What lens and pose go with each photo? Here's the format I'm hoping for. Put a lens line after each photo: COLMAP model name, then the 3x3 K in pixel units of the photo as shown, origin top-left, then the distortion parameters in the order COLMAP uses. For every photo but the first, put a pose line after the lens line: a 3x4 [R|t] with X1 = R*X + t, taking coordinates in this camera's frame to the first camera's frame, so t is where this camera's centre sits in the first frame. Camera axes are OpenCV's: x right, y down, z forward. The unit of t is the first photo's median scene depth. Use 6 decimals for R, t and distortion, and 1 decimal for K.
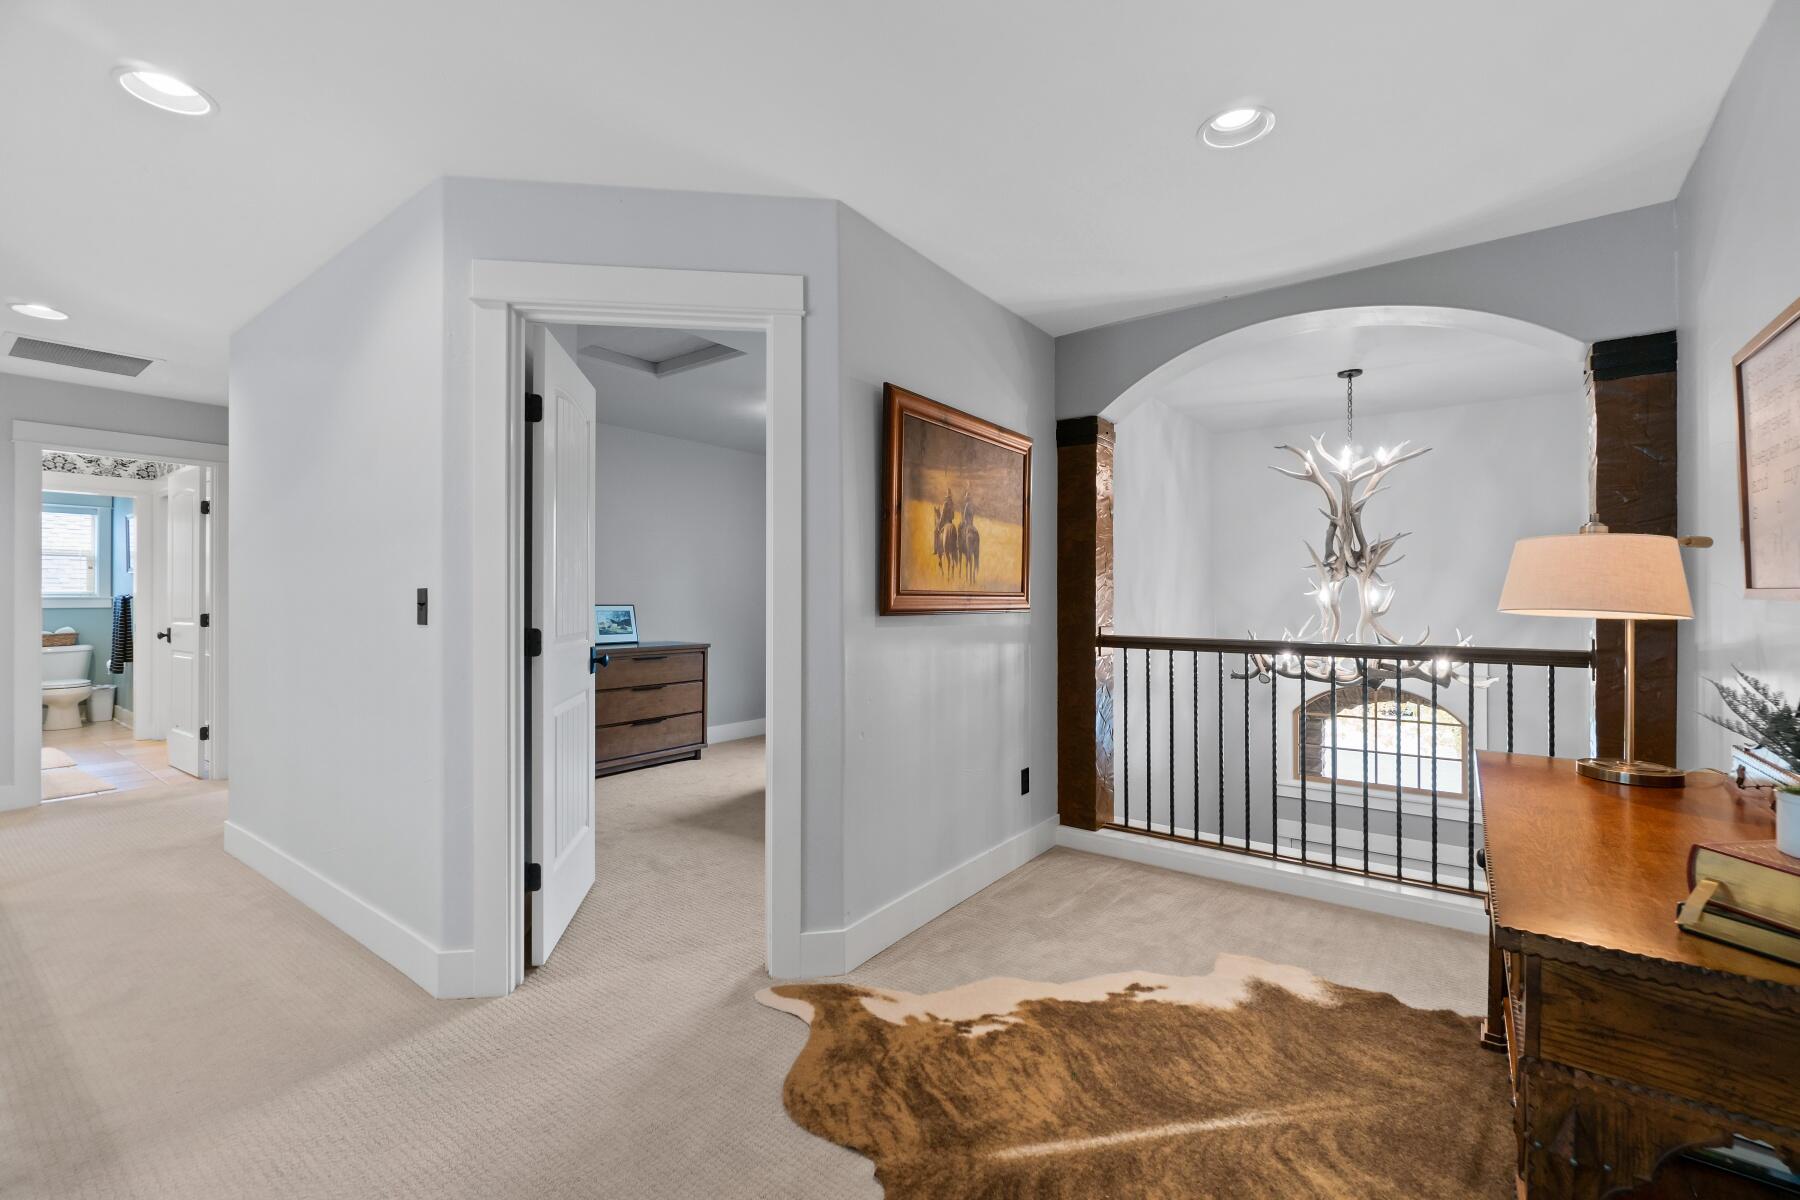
lens RADIAL K [[795.4, 0, 899.7], [0, 795.4, 598.3], [0, 0, 1]] dist [-0.003944, 0.001676]
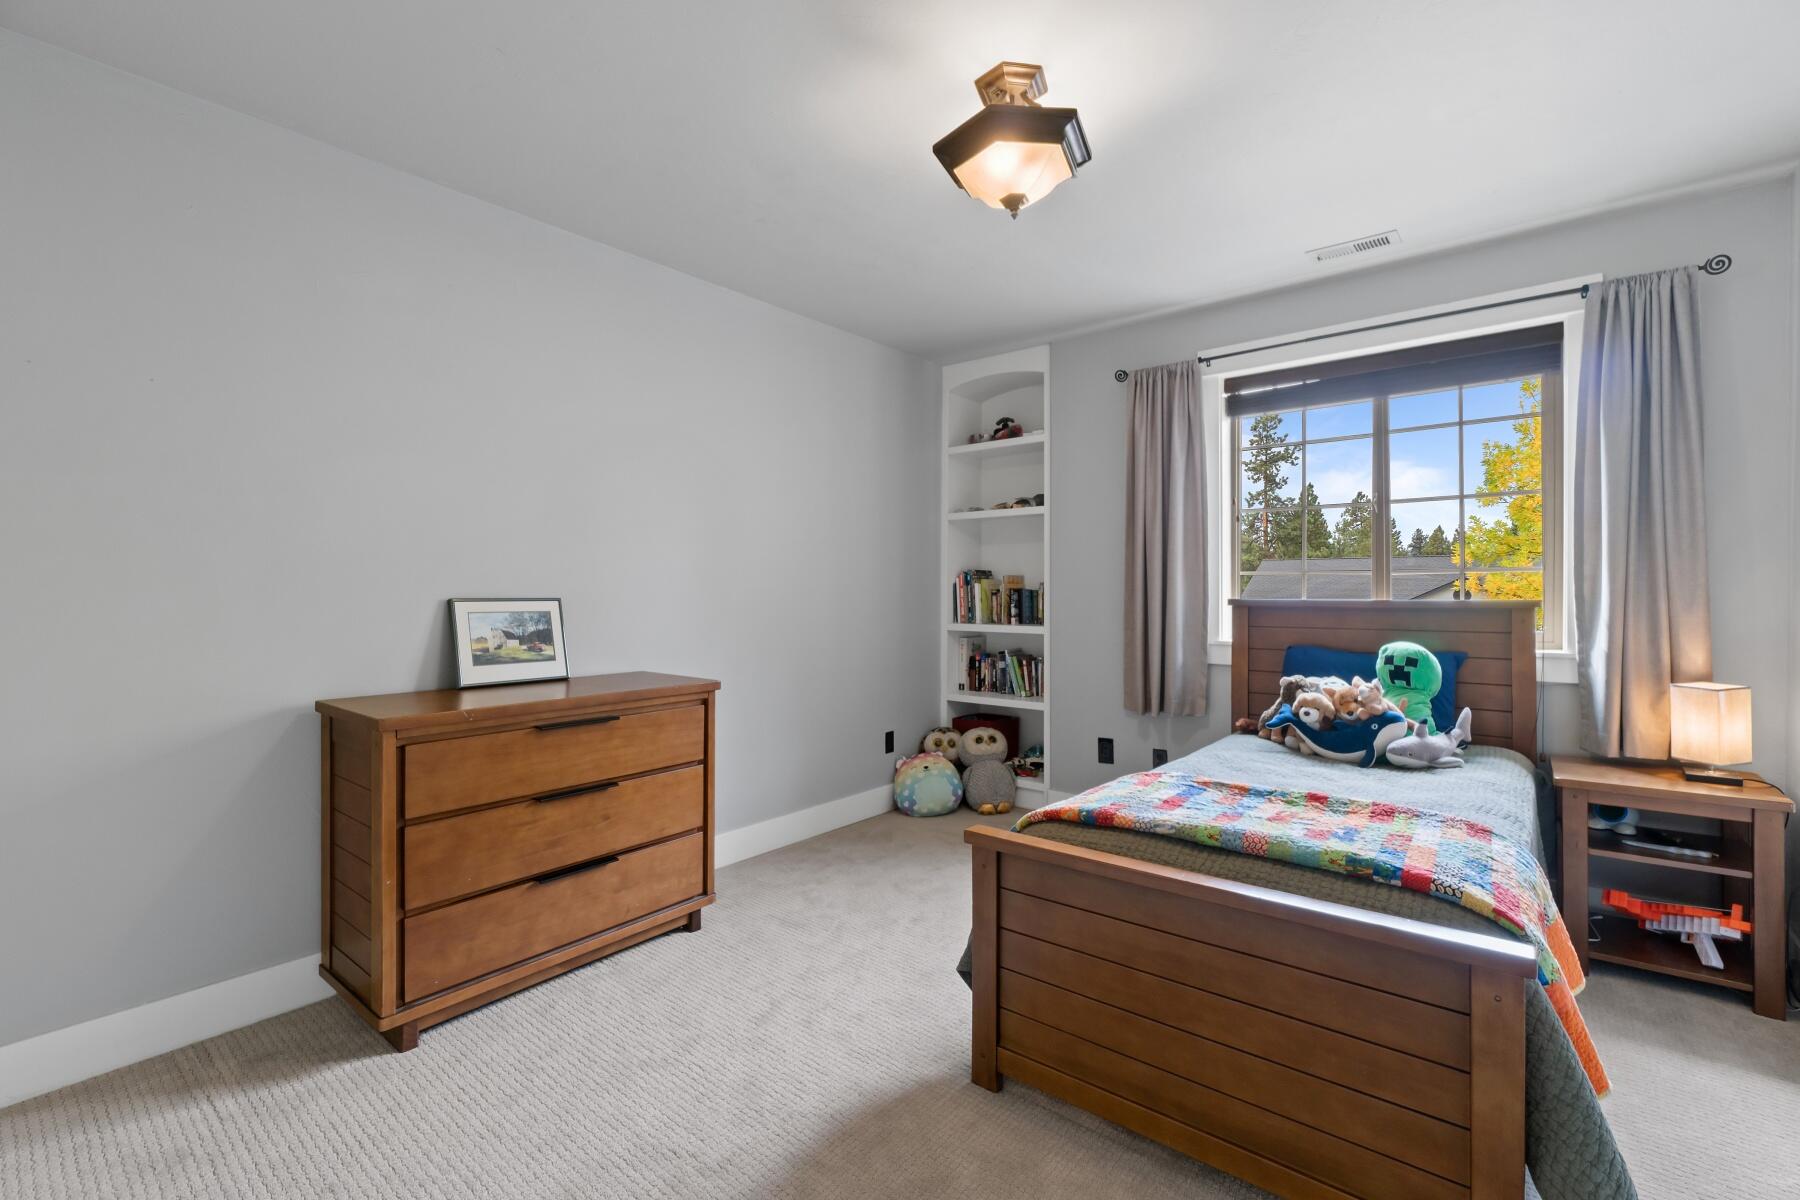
lens RADIAL K [[795.4, 0, 902.1], [0, 795.4, 592.7], [0, 0, 1]] dist [-0.003944, 0.001676]
pose [[0.999408, 0.000491, -0.034388, -0.117229], [-0.000382, 0.999995, 0.003172, 0.003137], [0.034389, -0.003157, 0.999404, 0.544803]]
